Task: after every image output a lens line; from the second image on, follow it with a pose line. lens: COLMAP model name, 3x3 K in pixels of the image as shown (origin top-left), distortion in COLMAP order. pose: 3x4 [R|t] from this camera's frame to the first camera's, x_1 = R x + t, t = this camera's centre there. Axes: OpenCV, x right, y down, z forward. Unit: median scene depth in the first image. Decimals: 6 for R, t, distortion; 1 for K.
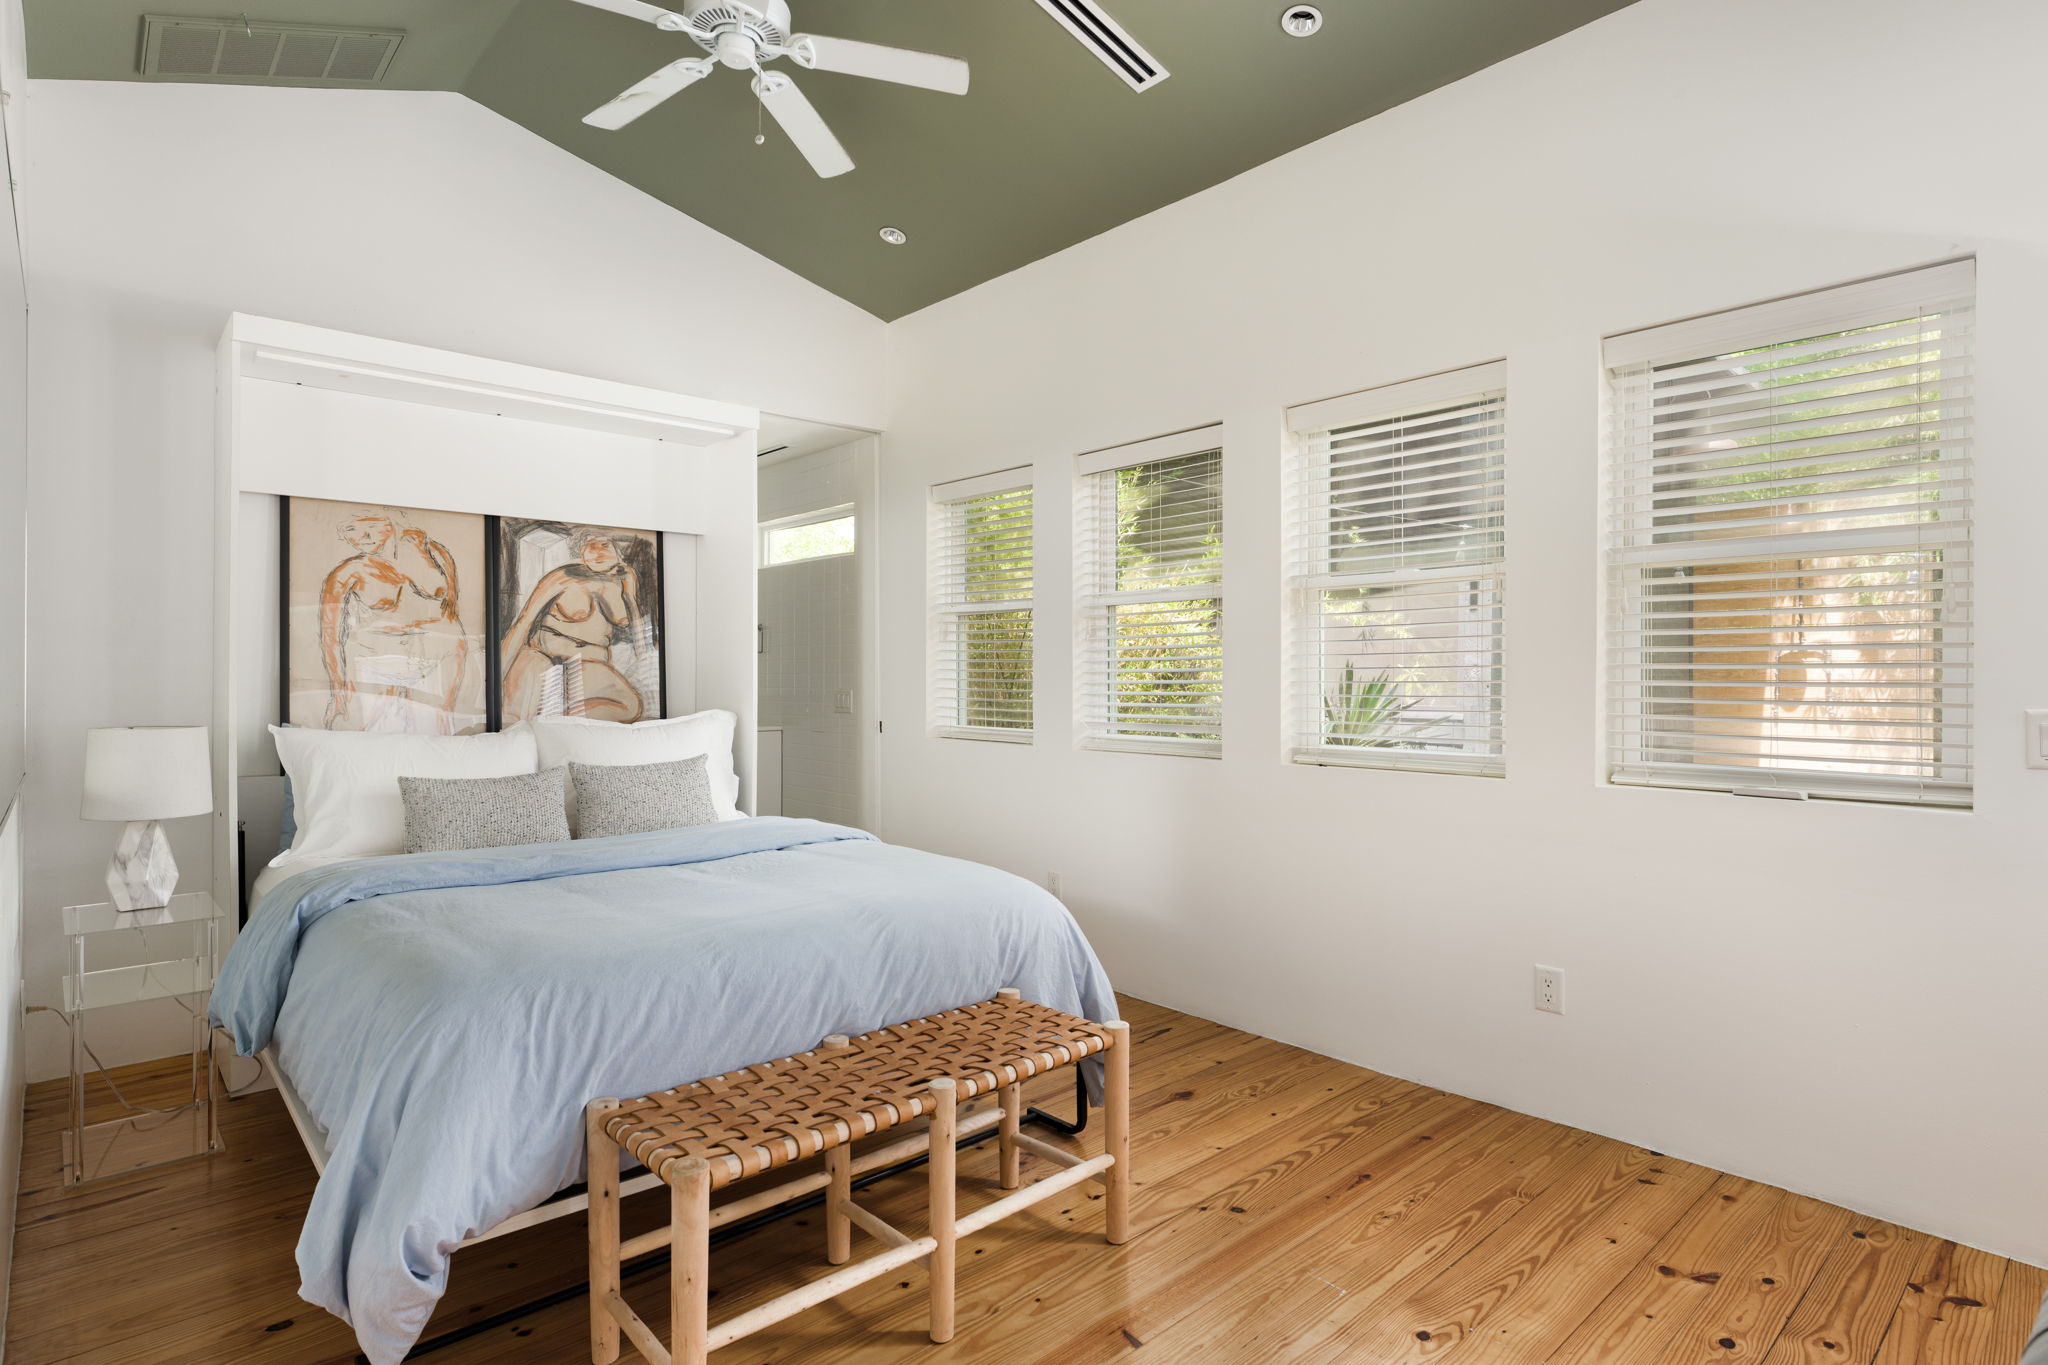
lens RADIAL K [[1047.9, 0, 1023.4], [0, 1047.9, 653.4], [0, 0, 1]] dist [-0.000378, 0.000579]
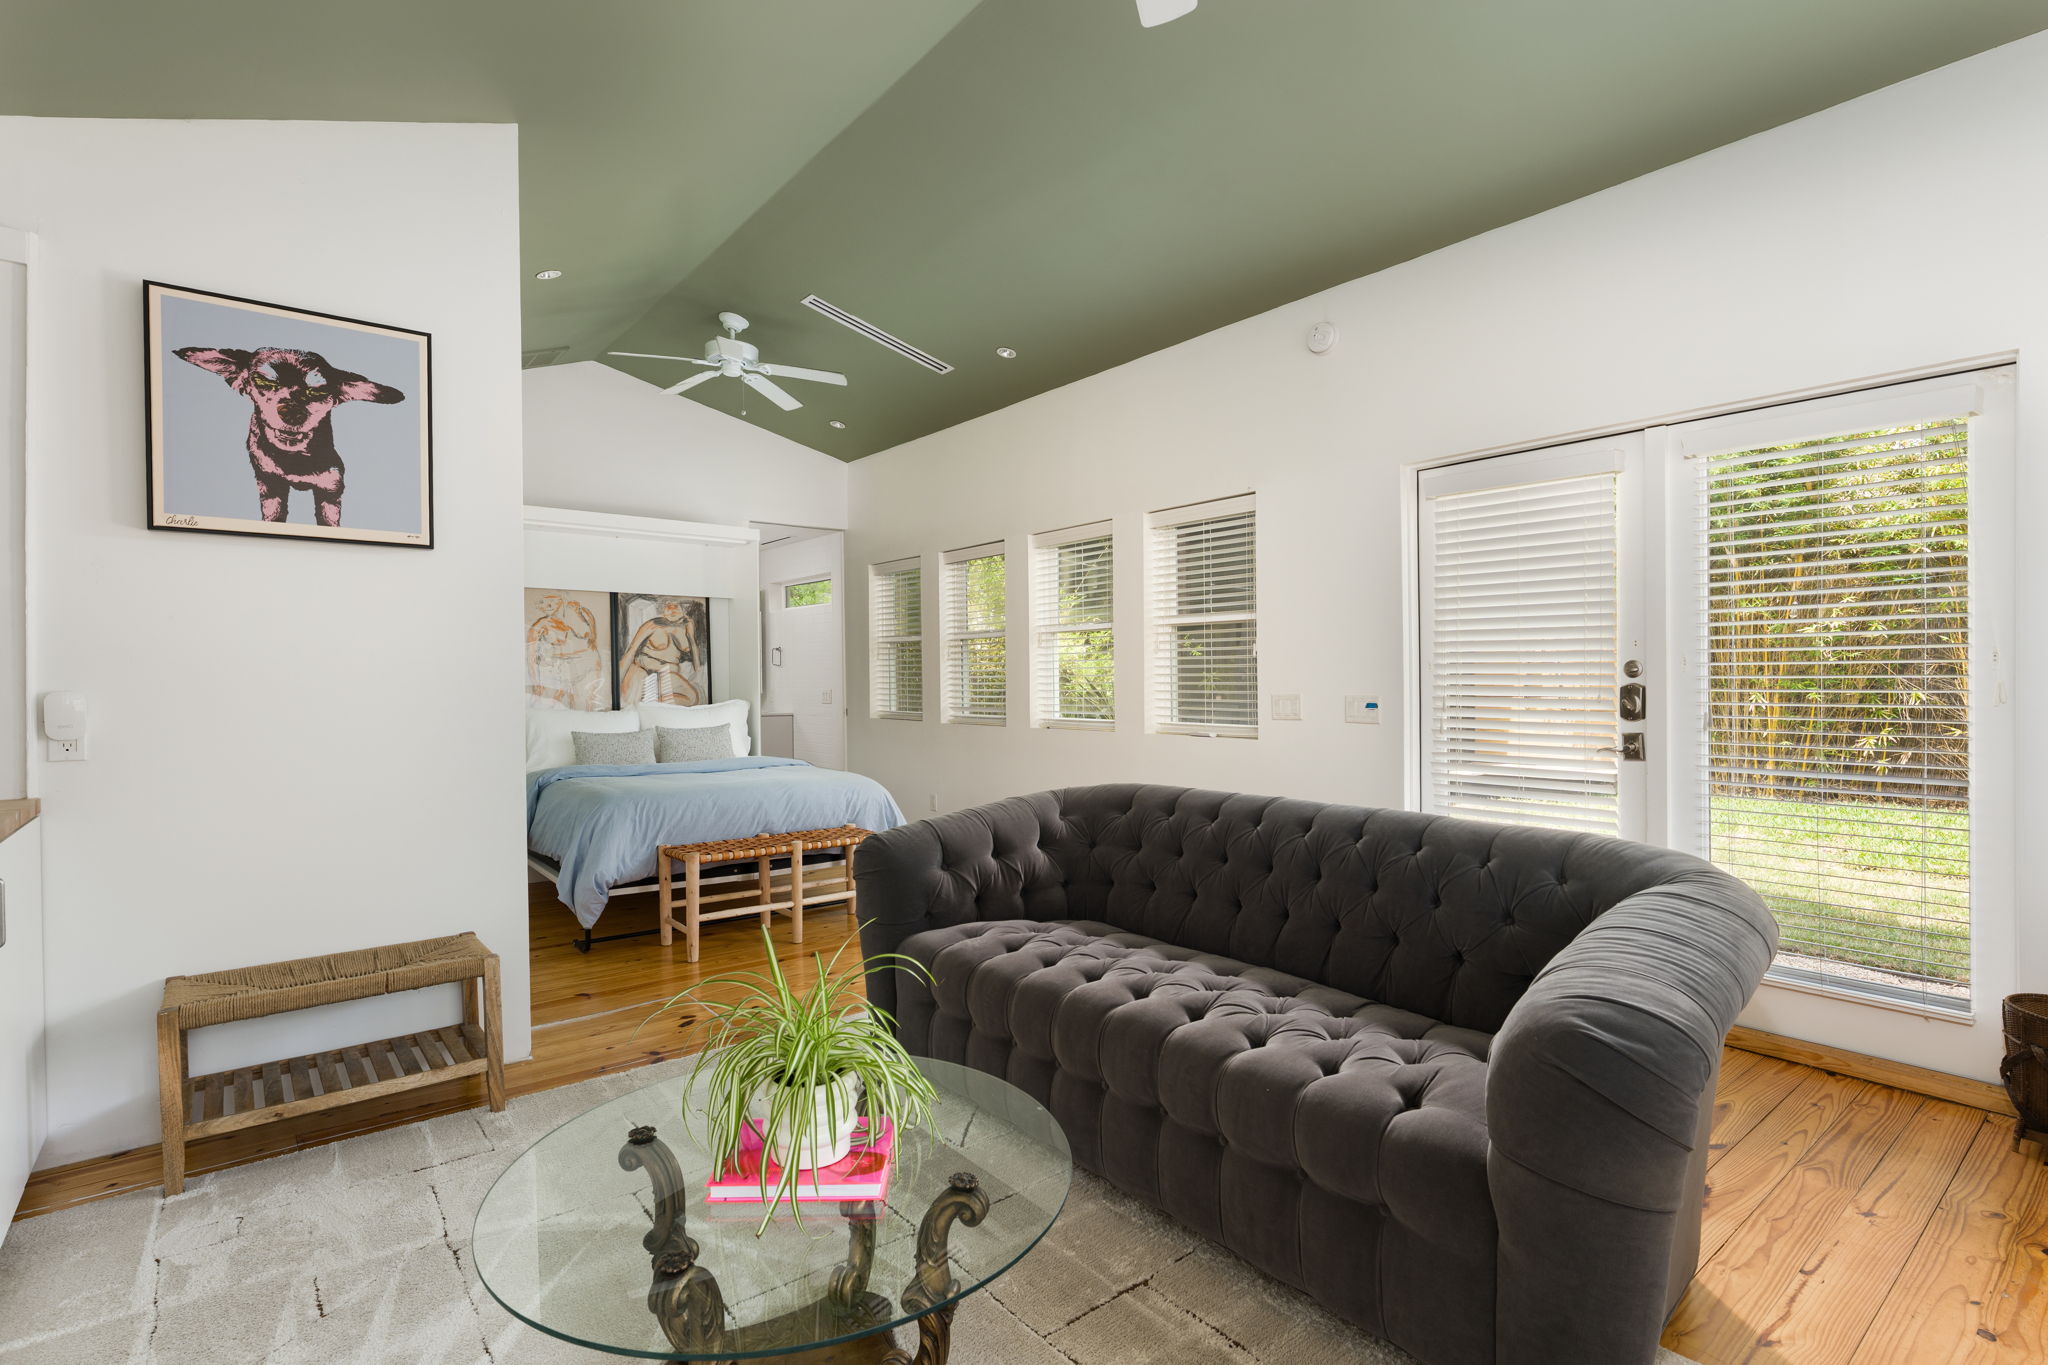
lens RADIAL K [[967.8, 0, 1024.0], [0, 967.8, 682.5], [0, 0, 1]] dist [0.000566, -0.000039]
pose [[0.998298, -0.000574, -0.058316, 0.314901], [0.001894, 0.999743, 0.022585, -0.012212], [0.058288, -0.022657, 0.998043, -0.667501]]
